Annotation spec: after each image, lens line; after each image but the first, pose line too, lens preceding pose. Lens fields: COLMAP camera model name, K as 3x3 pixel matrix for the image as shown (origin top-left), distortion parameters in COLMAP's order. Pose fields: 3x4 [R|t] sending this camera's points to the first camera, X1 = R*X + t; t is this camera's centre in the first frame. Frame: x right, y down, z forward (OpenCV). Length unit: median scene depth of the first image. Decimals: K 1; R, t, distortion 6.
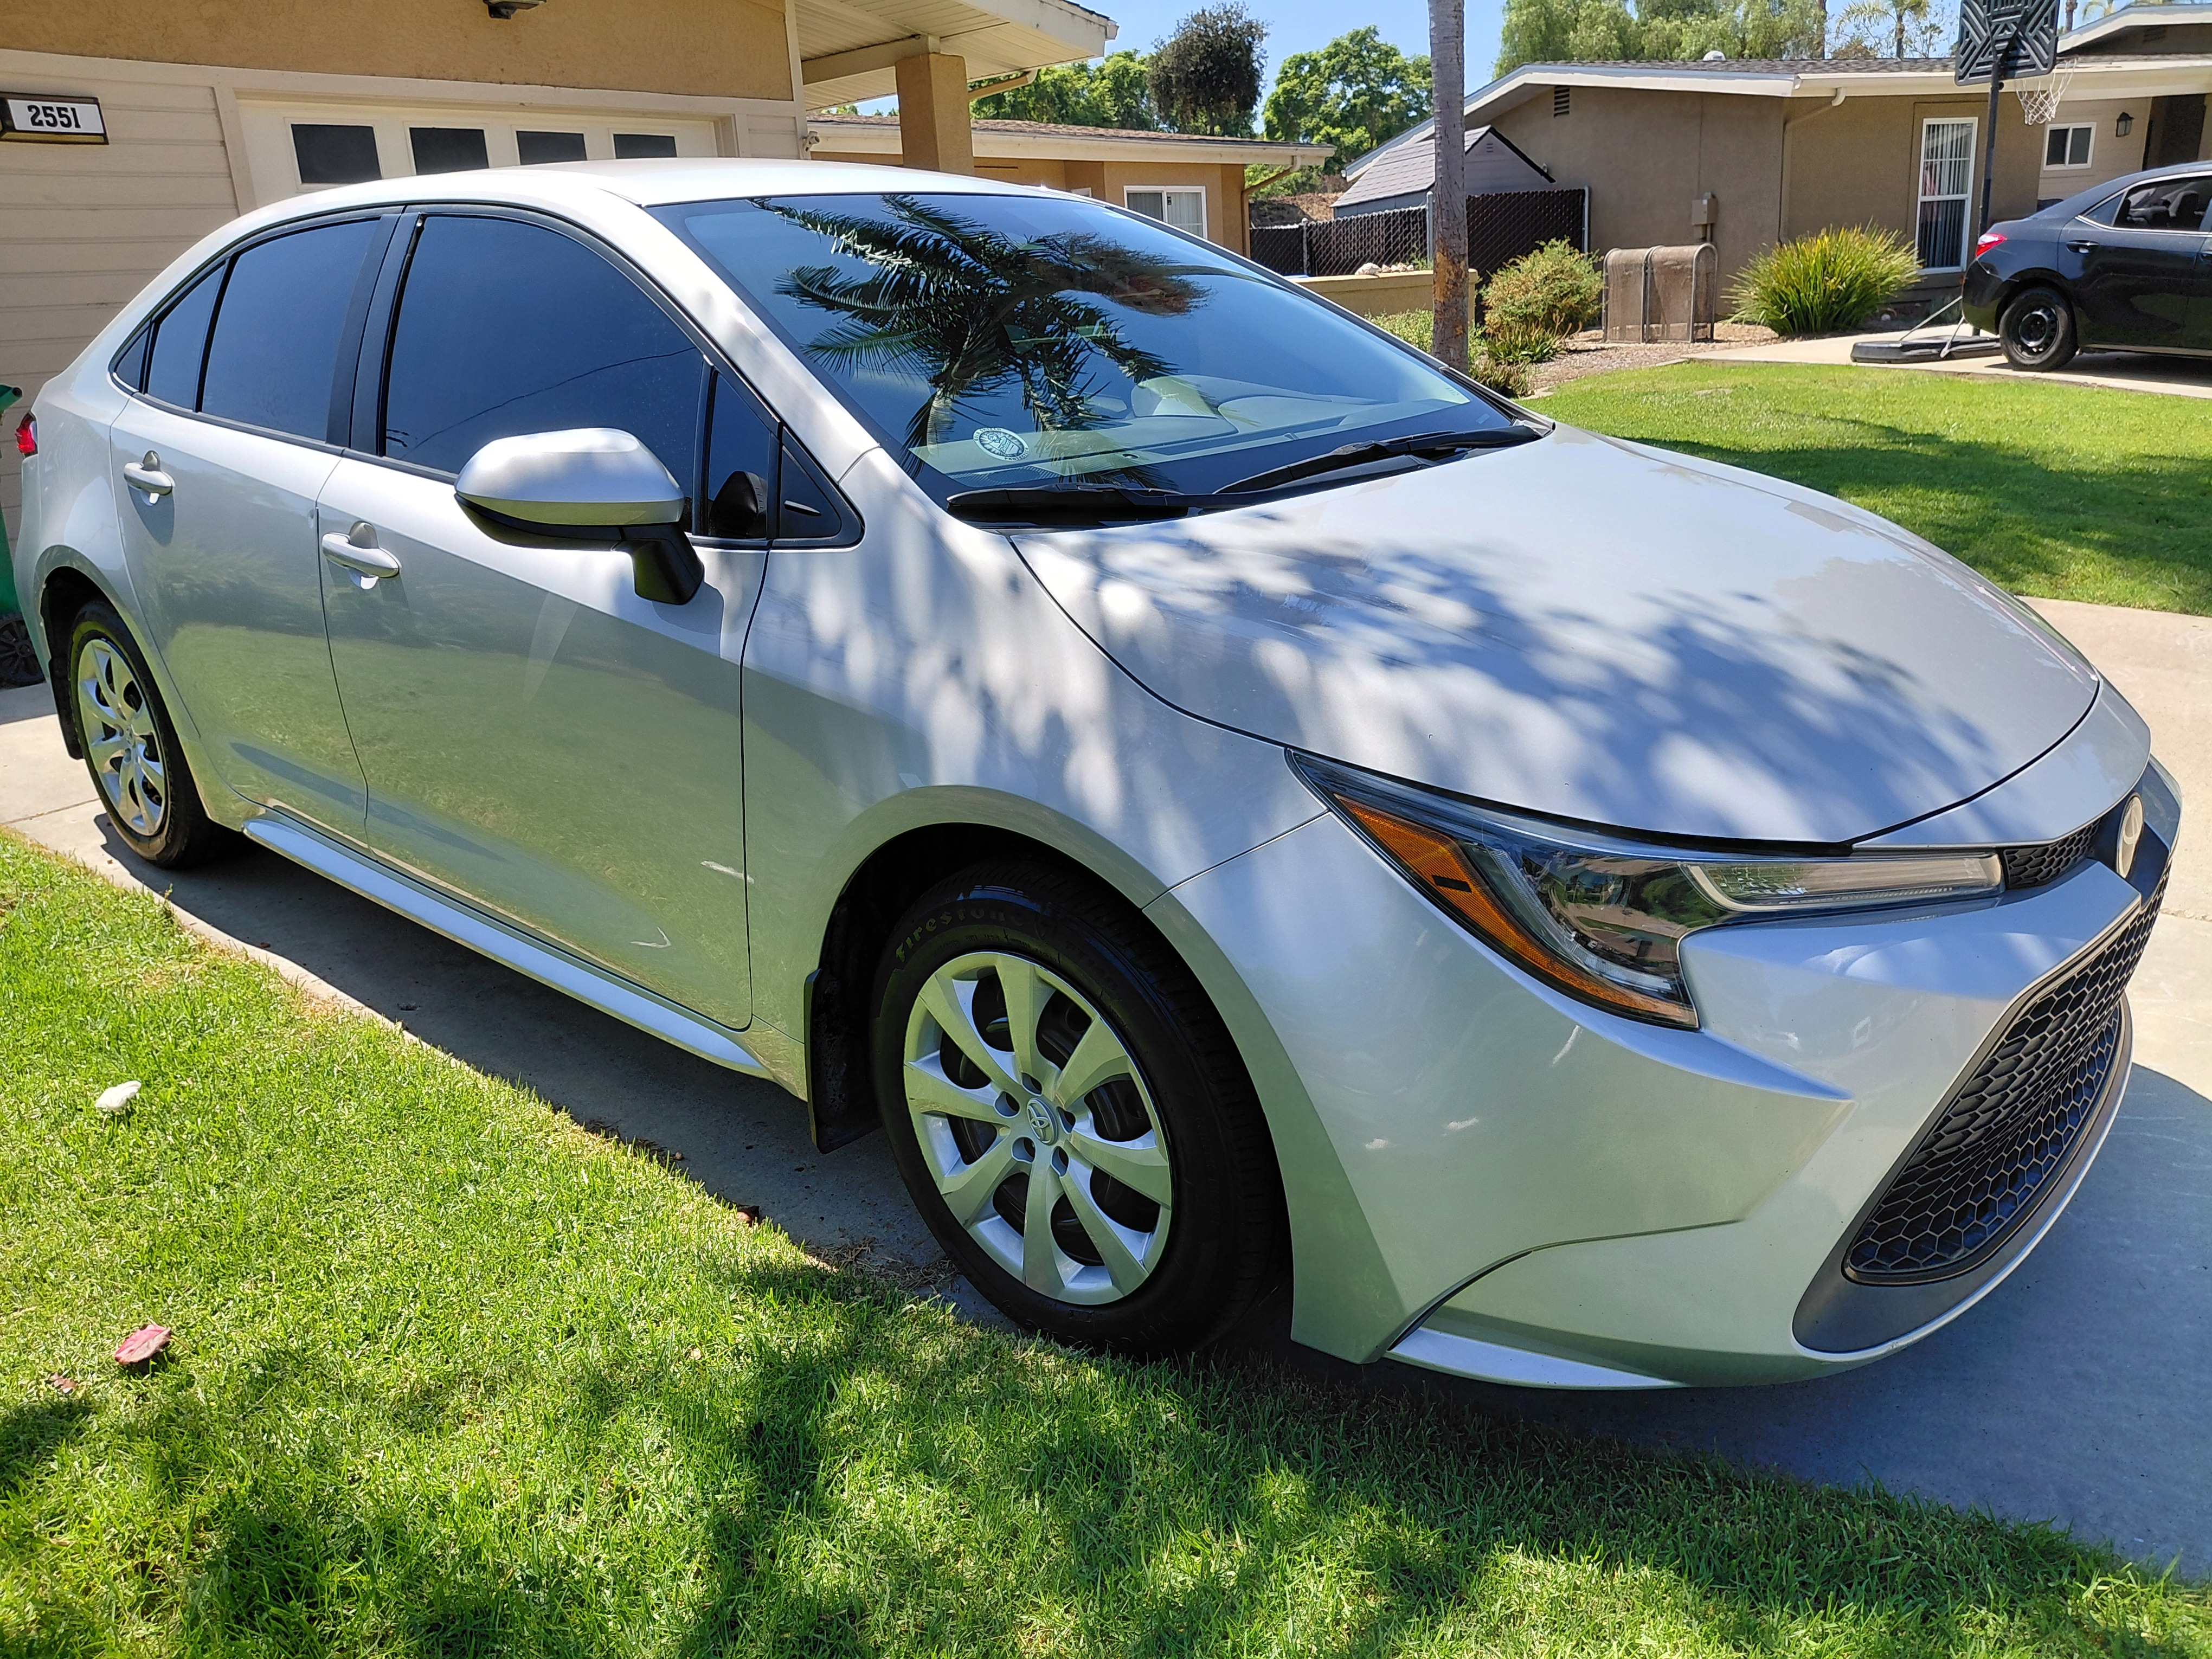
lens RADIAL K [[1766.9, 0, 1106.0], [0, 1766.9, 829.5], [0, 0, 1]] dist [-0.054908, 0.076667]
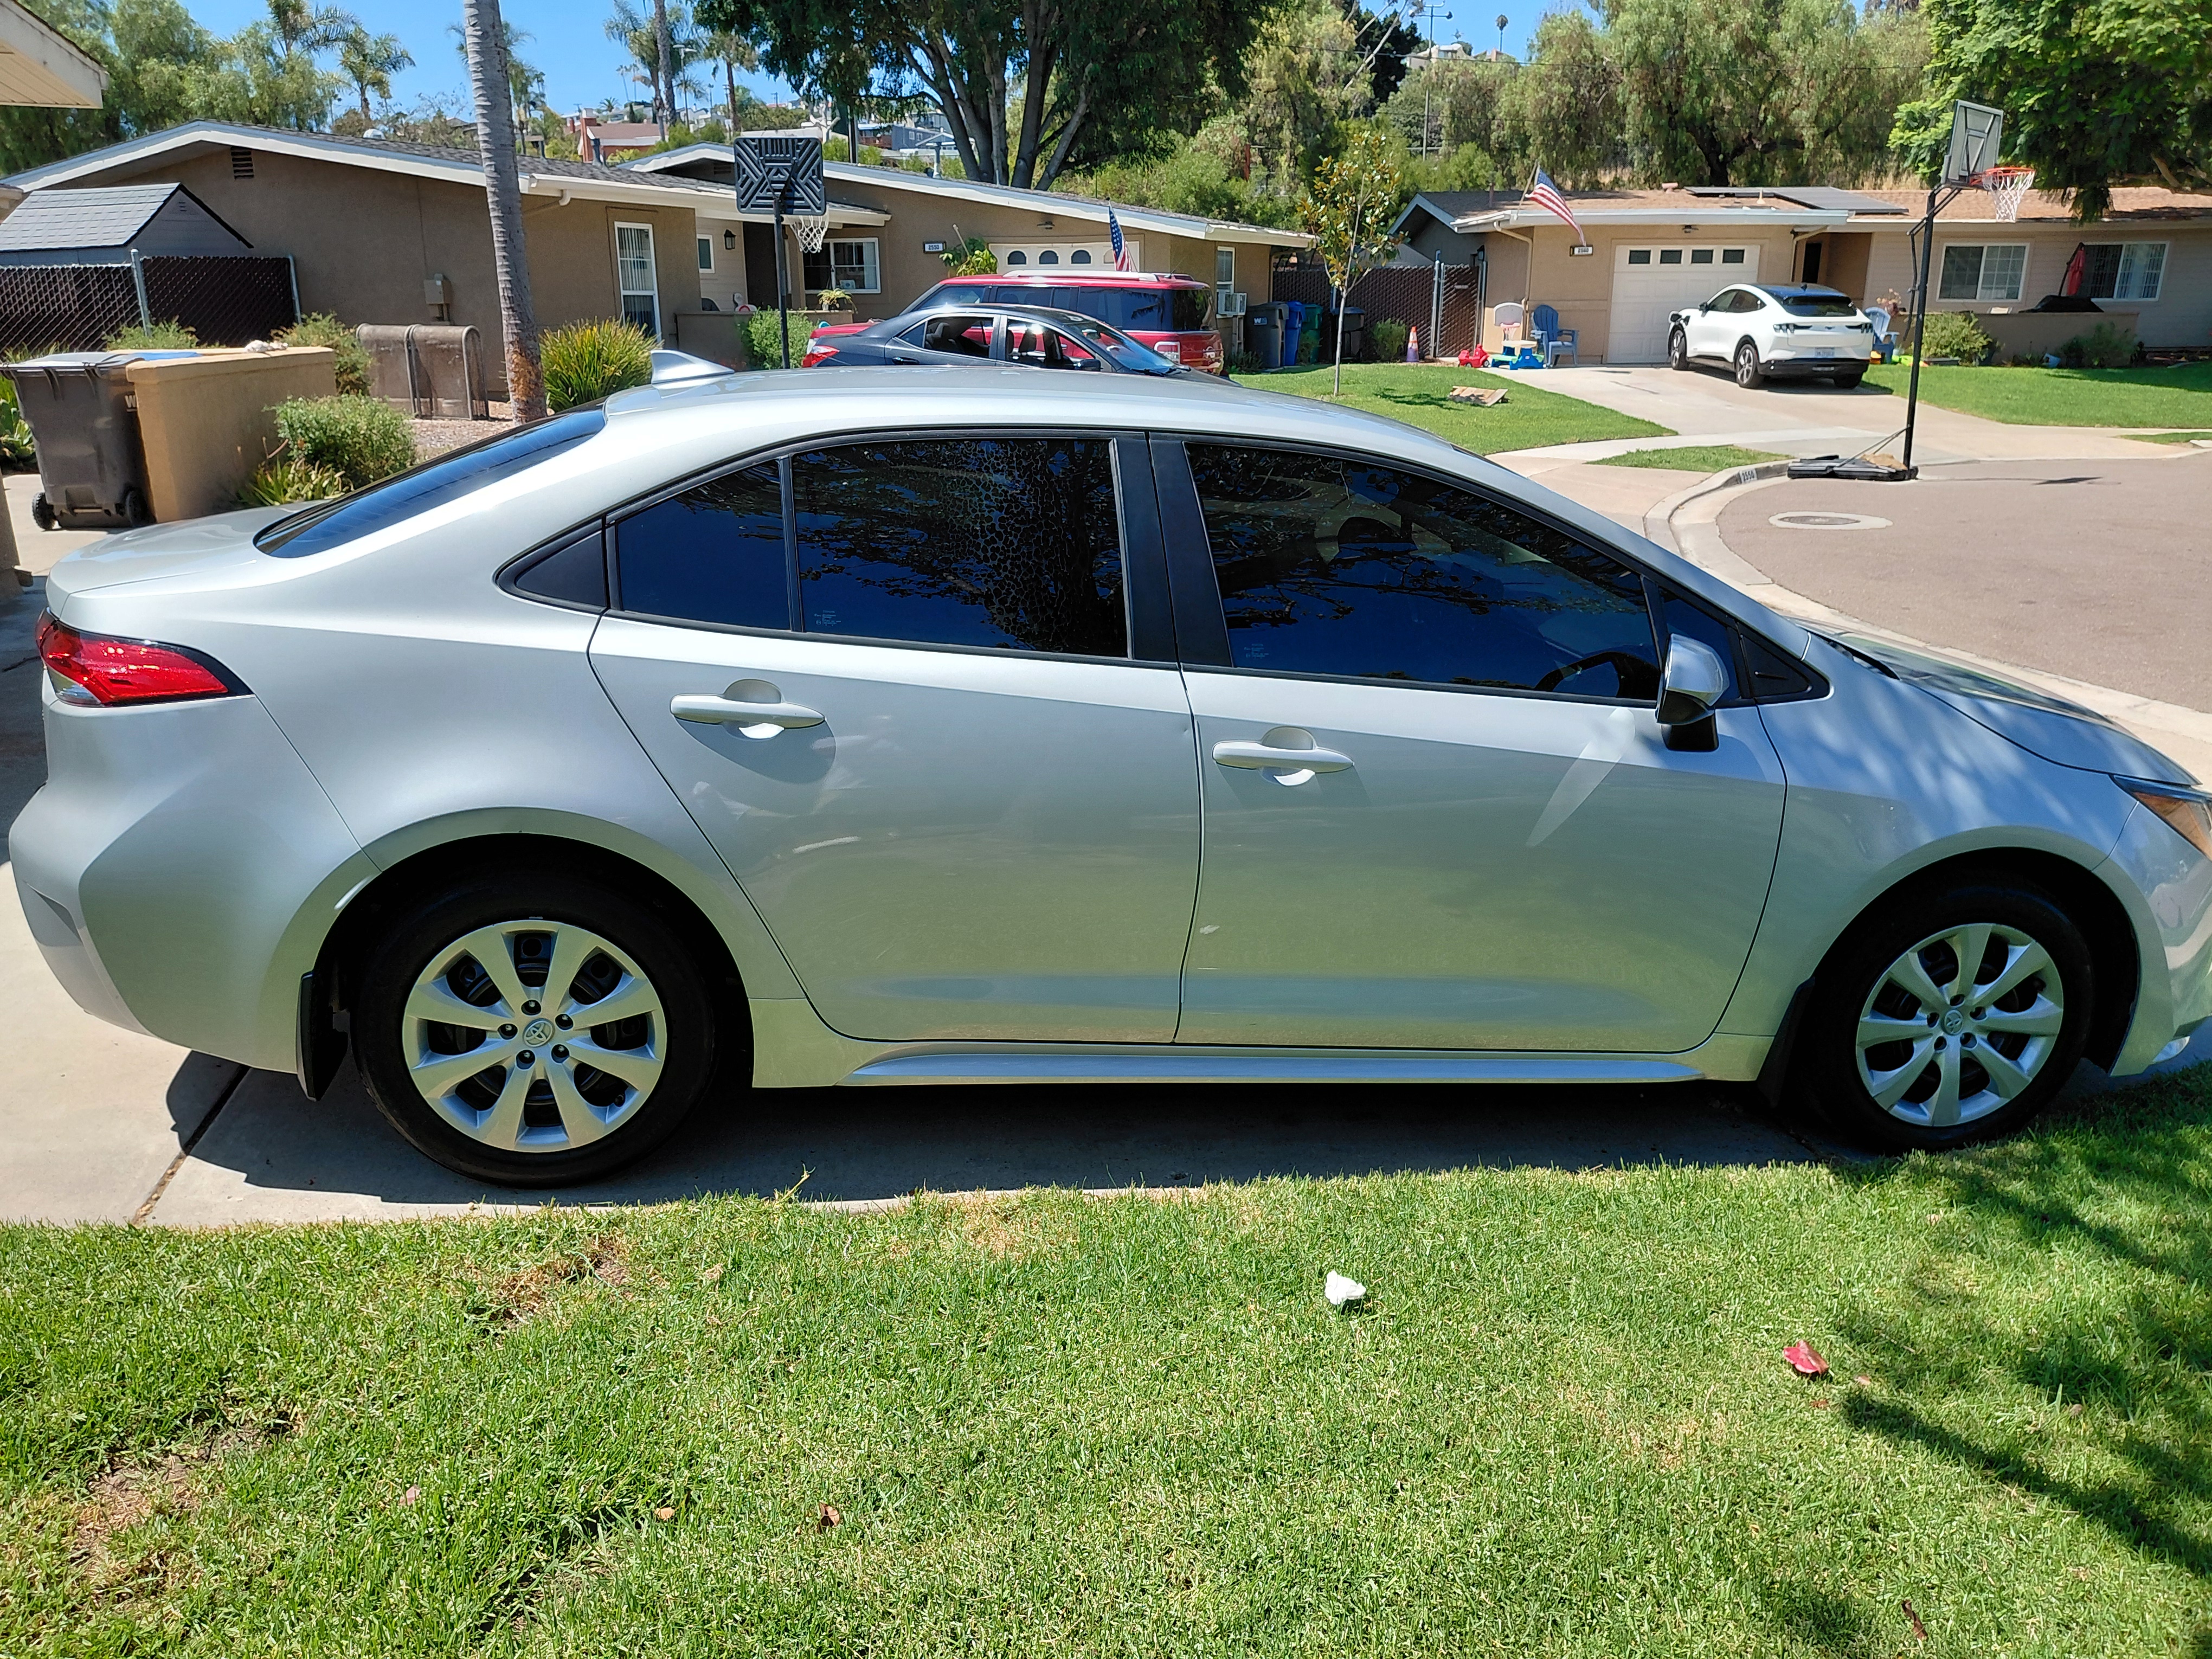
lens RADIAL K [[1790.9, 0, 1106.0], [0, 1790.9, 829.5], [0, 0, 1]] dist [-0.048409, -0.002814]
pose [[0.617708, -0.163169, 0.769293, -0.355720], [0.180431, 0.981548, 0.063312, -0.052797], [-0.765429, 0.099696, 0.635751, 0.101167]]
